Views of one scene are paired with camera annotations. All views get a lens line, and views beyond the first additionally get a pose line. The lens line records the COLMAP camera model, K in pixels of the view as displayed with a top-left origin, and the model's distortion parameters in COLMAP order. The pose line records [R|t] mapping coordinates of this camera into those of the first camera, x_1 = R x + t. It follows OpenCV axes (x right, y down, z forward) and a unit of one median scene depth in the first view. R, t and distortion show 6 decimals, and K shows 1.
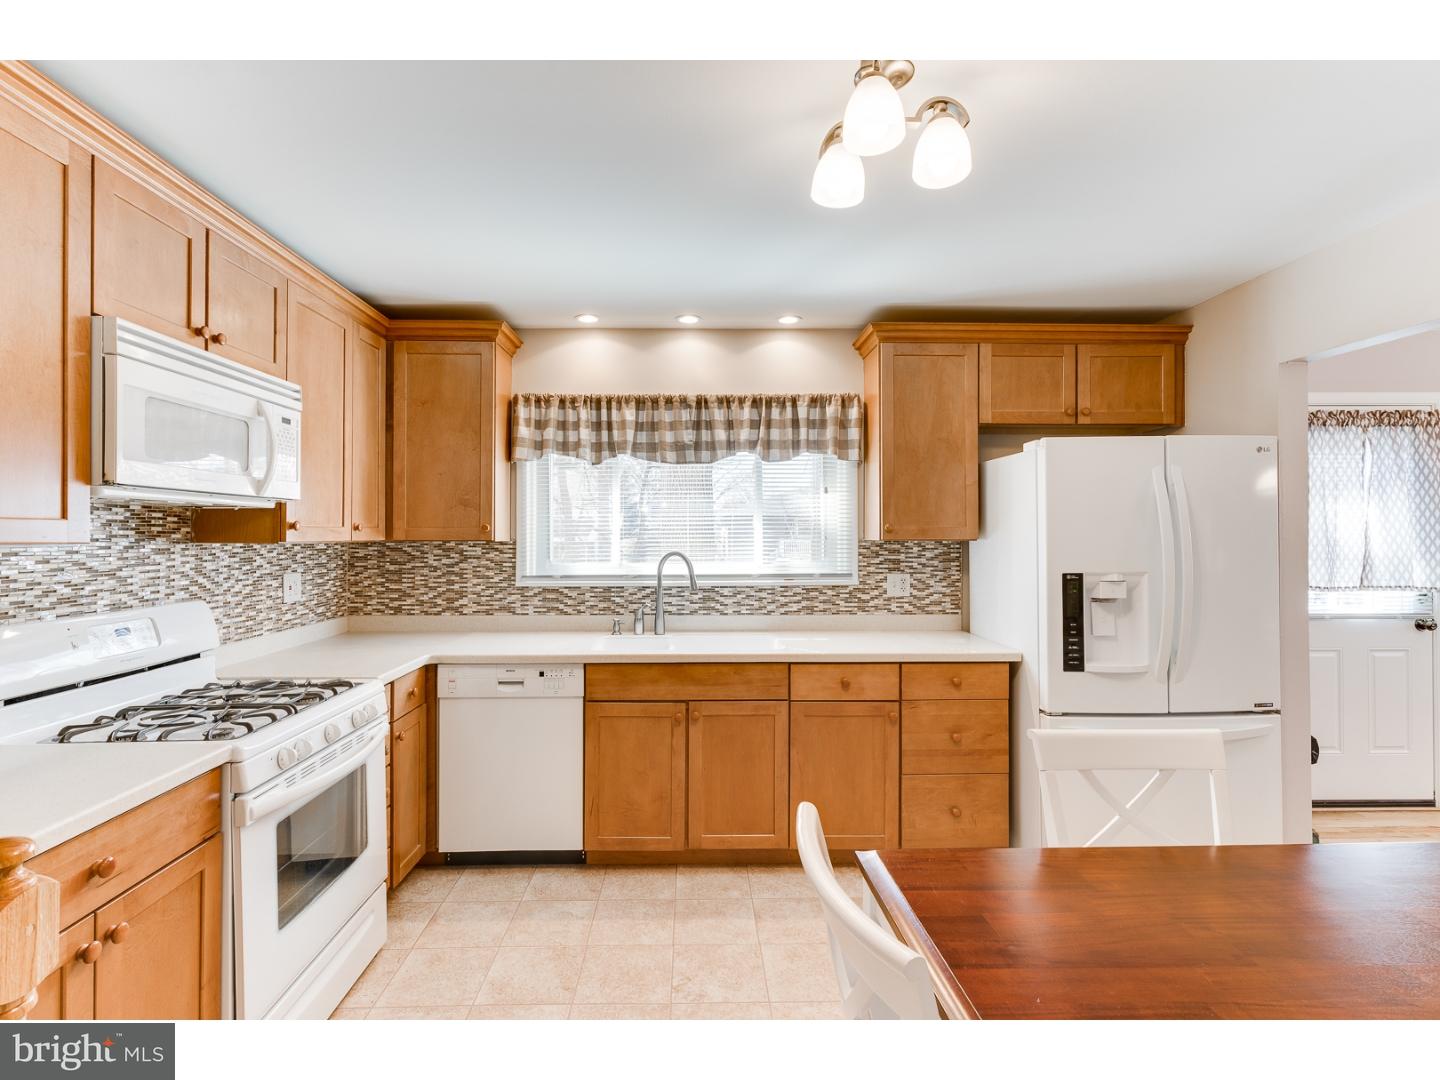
lens RADIAL K [[699.8, 0, 713.7], [0, 699.8, 530.5], [0, 0, 1]] dist [-0.007603, 0.002547]
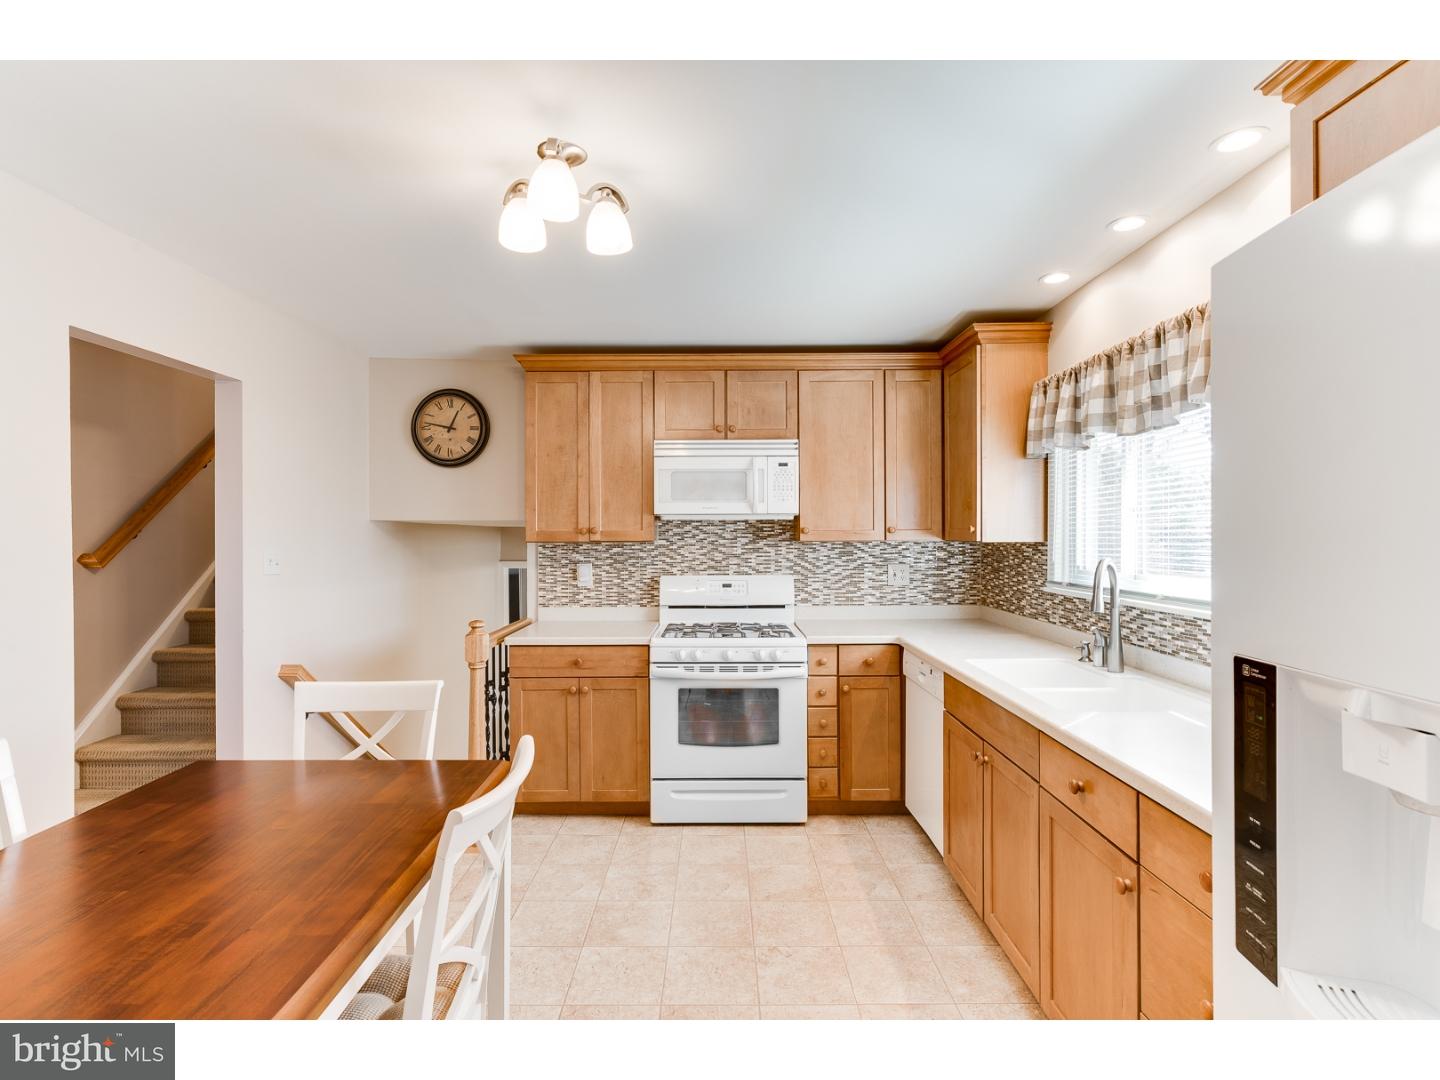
lens RADIAL K [[699.8, 0, 707.3], [0, 699.8, 539.5], [0, 0, 1]] dist [-0.007603, 0.002547]
pose [[-0.044751, 0.006575, -0.998977, 0.703353], [0.011140, 0.999919, 0.006082, 0.001153], [0.998936, -0.010856, -0.044821, 0.638678]]
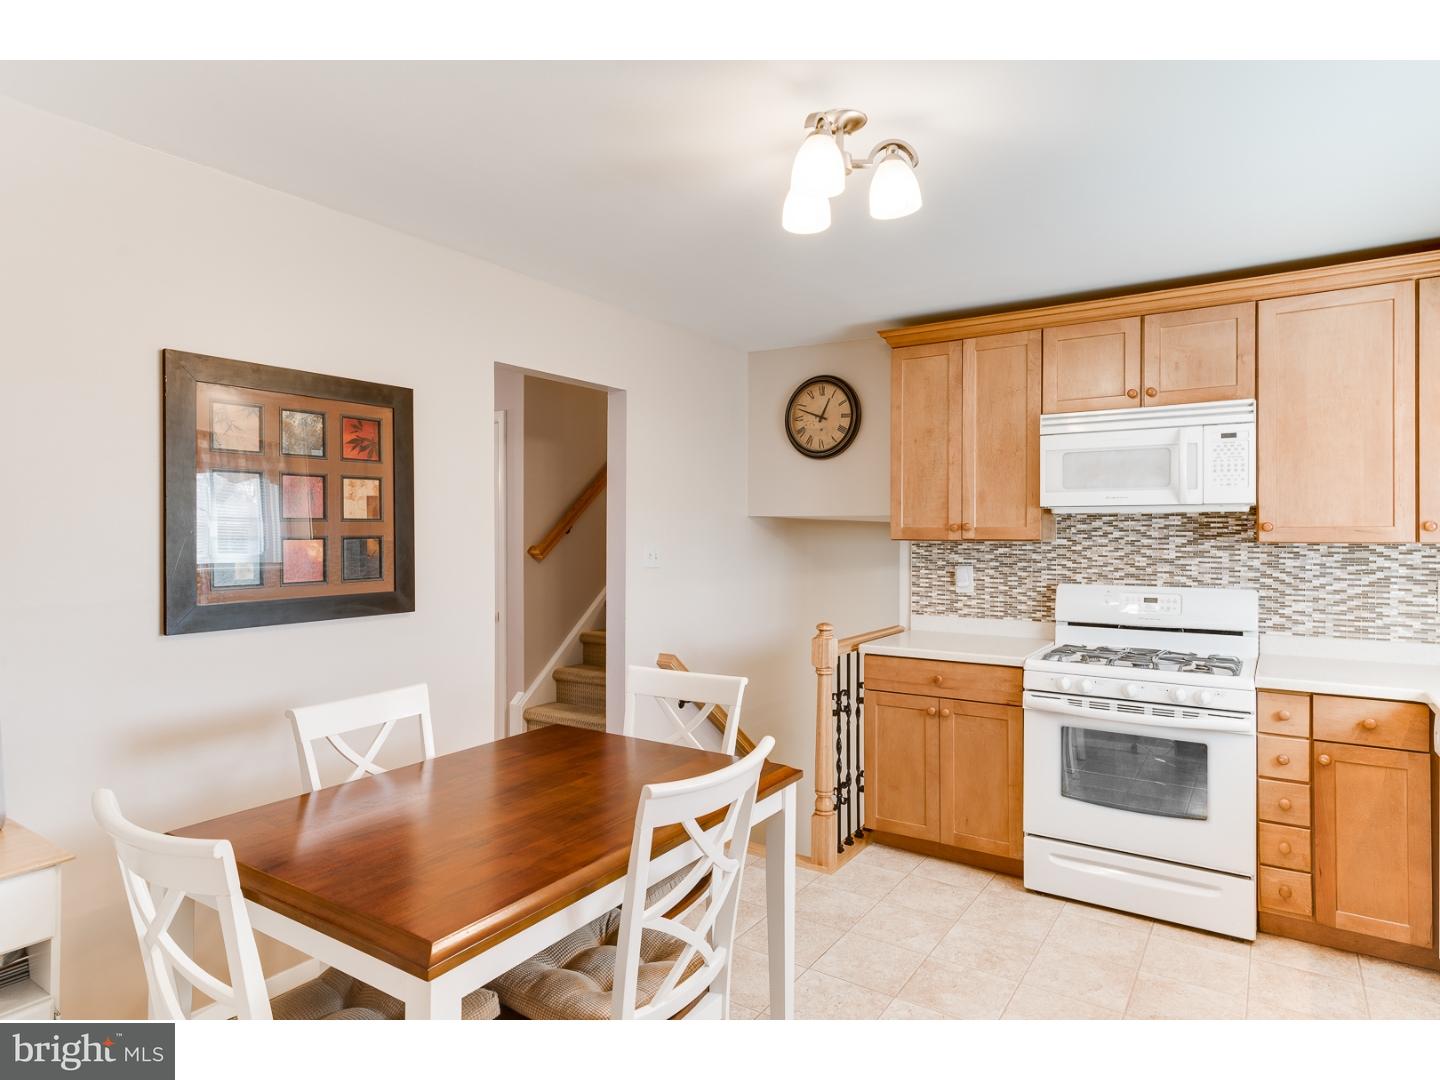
lens RADIAL K [[820.9, 0, 710.7], [0, 820.9, 532.0], [0, 0, 1]] dist [0.001347, 0.005560]
pose [[-0.591593, -0.000522, -0.806236, 0.695256], [0.005387, 0.999975, -0.004600, 0.001705], [0.806219, -0.007065, -0.591576, 0.791046]]
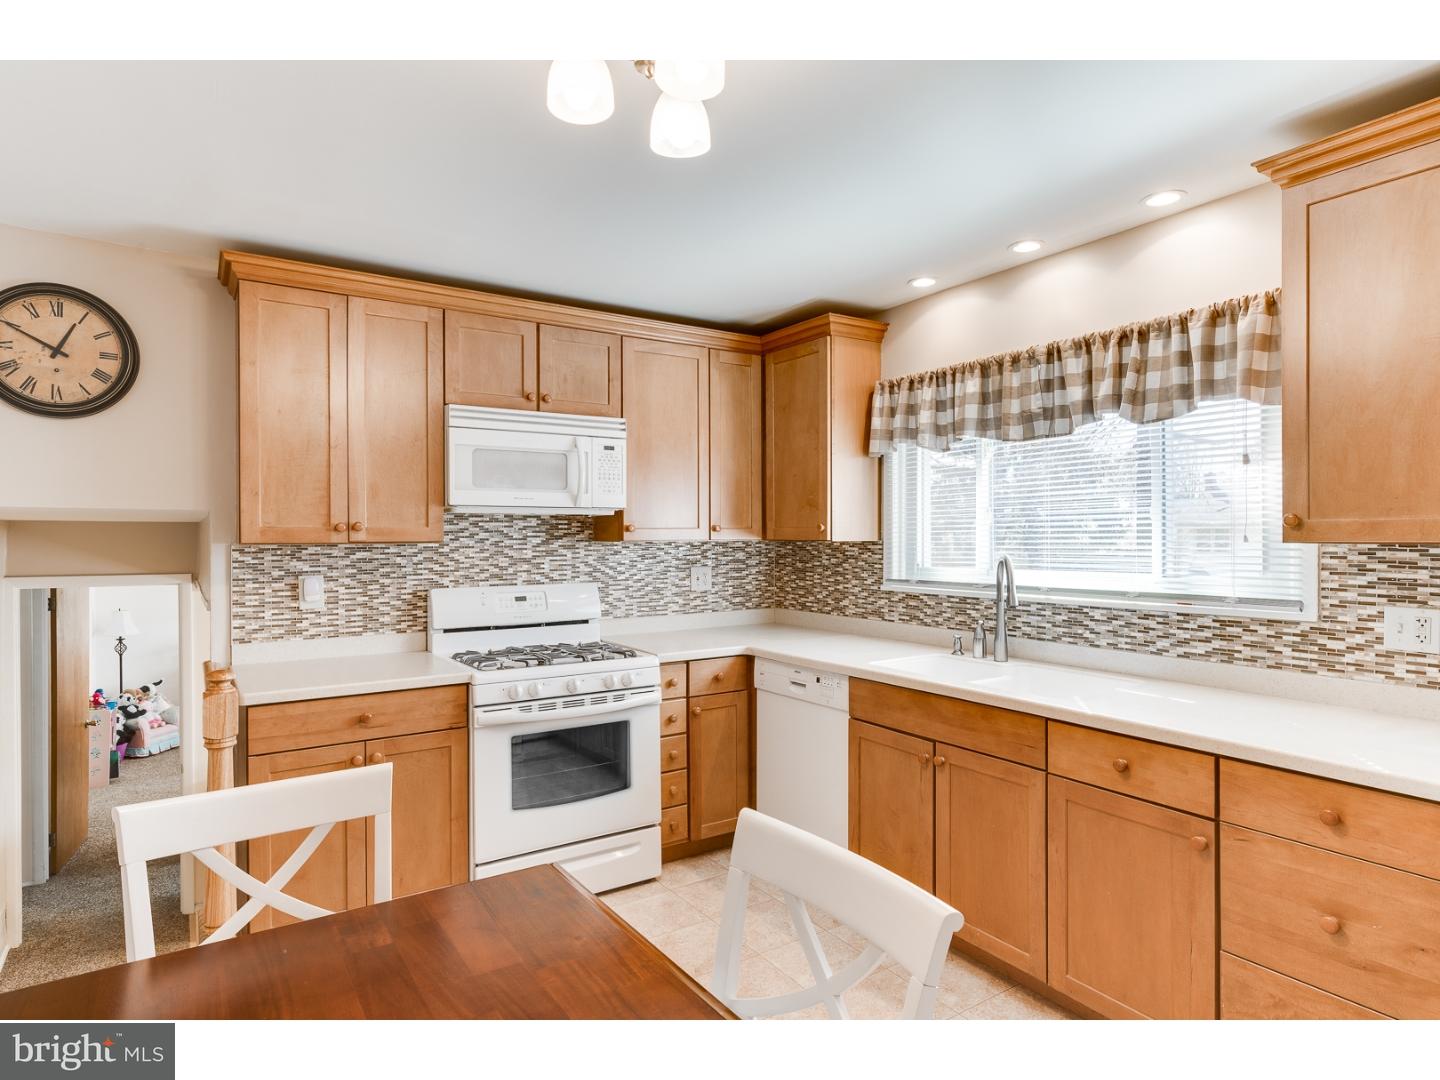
lens RADIAL K [[820.9, 0, 707.6], [0, 820.9, 537.3], [0, 0, 1]] dist [0.001347, 0.005560]
pose [[0.513881, 0.001522, -0.857860, 0.568649], [0.009244, 0.999931, 0.007312, 0.000129], [0.857812, -0.011687, 0.513831, 0.261264]]
